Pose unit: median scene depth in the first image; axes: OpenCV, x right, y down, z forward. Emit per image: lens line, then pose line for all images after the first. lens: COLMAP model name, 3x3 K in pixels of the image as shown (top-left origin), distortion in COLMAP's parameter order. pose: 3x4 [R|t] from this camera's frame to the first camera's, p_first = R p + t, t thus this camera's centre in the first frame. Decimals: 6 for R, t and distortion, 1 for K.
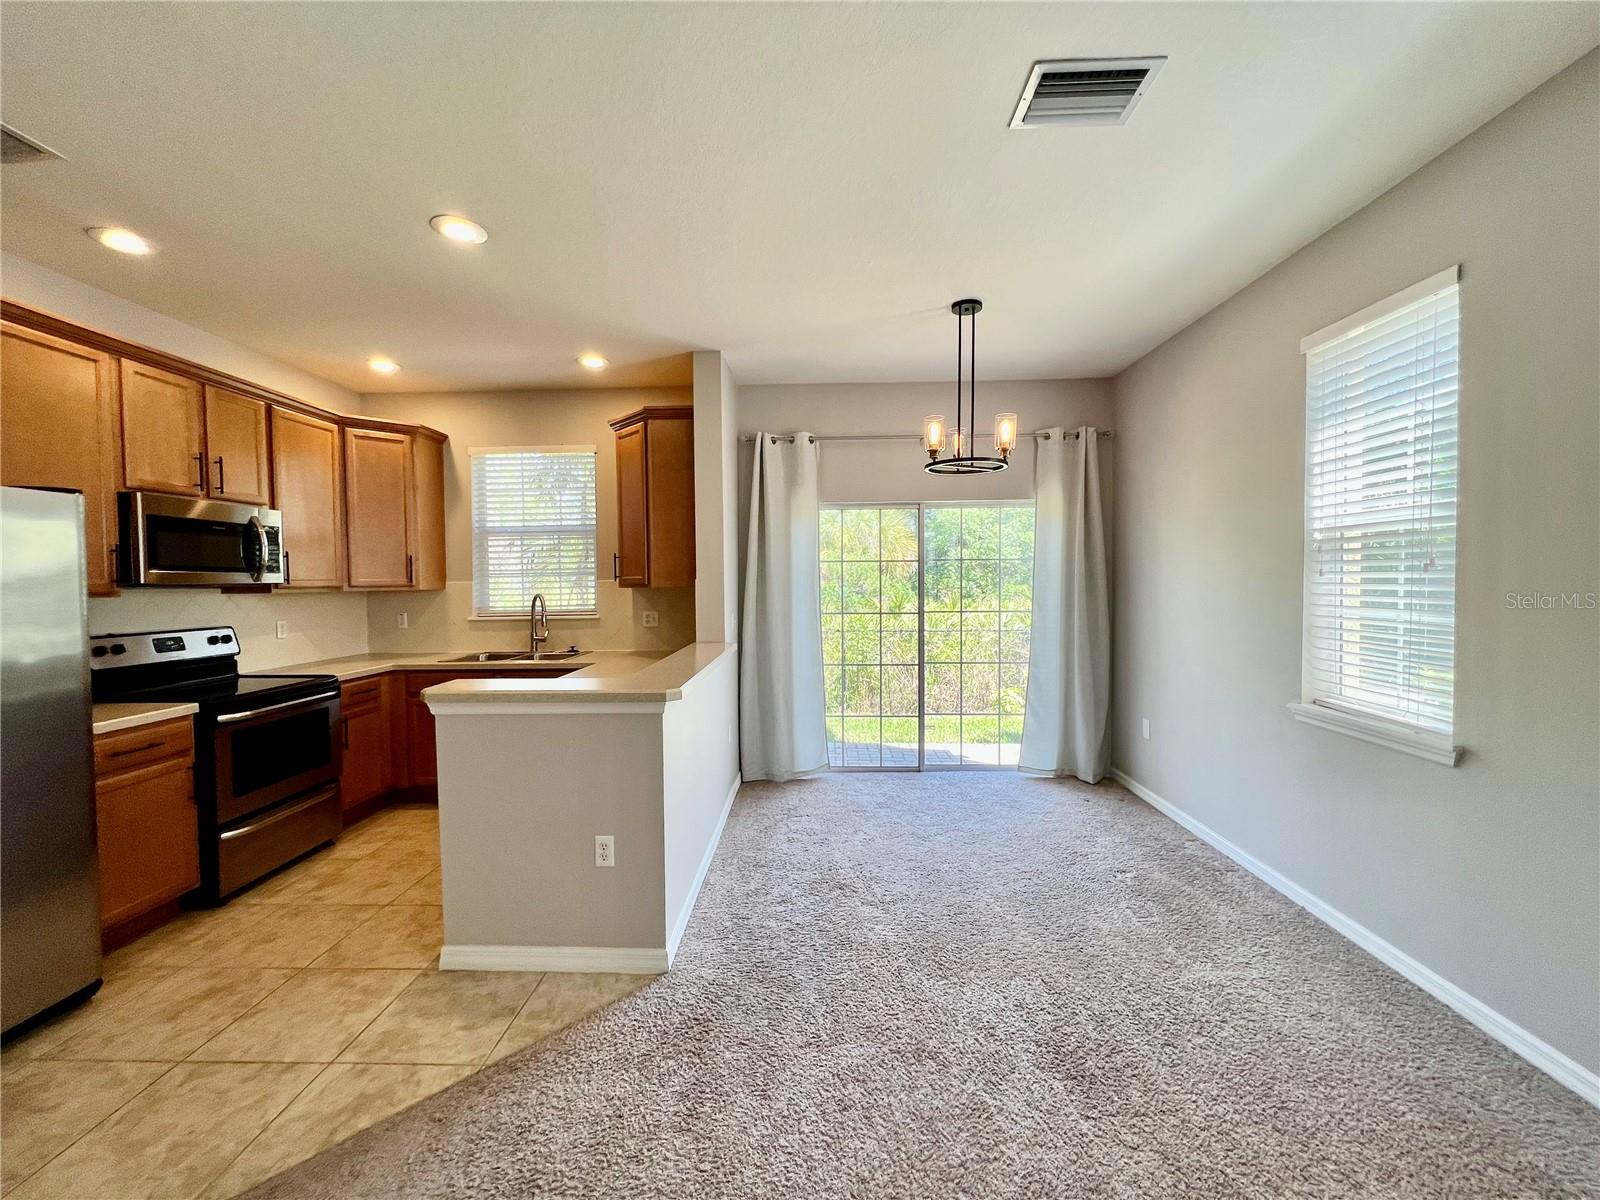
lens RADIAL K [[637.5, 0, 795.5], [0, 637.5, 599.3], [0, 0, 1]] dist [-0.001403, 0.000433]
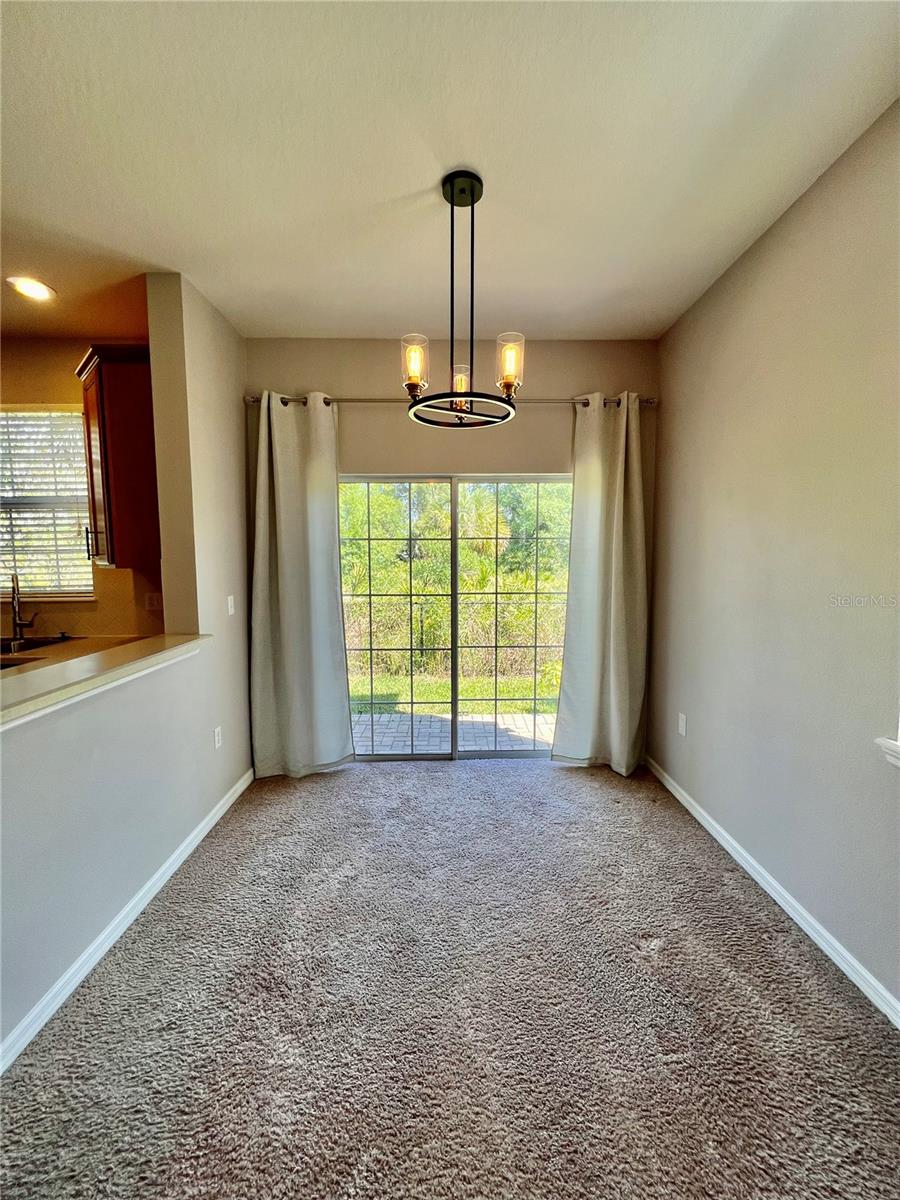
lens RADIAL K [[478.1, 0, 452.5], [0, 478.1, 597.5], [0, 0, 1]] dist [-0.001403, 0.000433]
pose [[0.998537, 0.001069, 0.054054, 0.189455], [-0.004103, 0.998419, 0.056061, -0.017319], [-0.053909, -0.056200, 0.996963, 0.354812]]
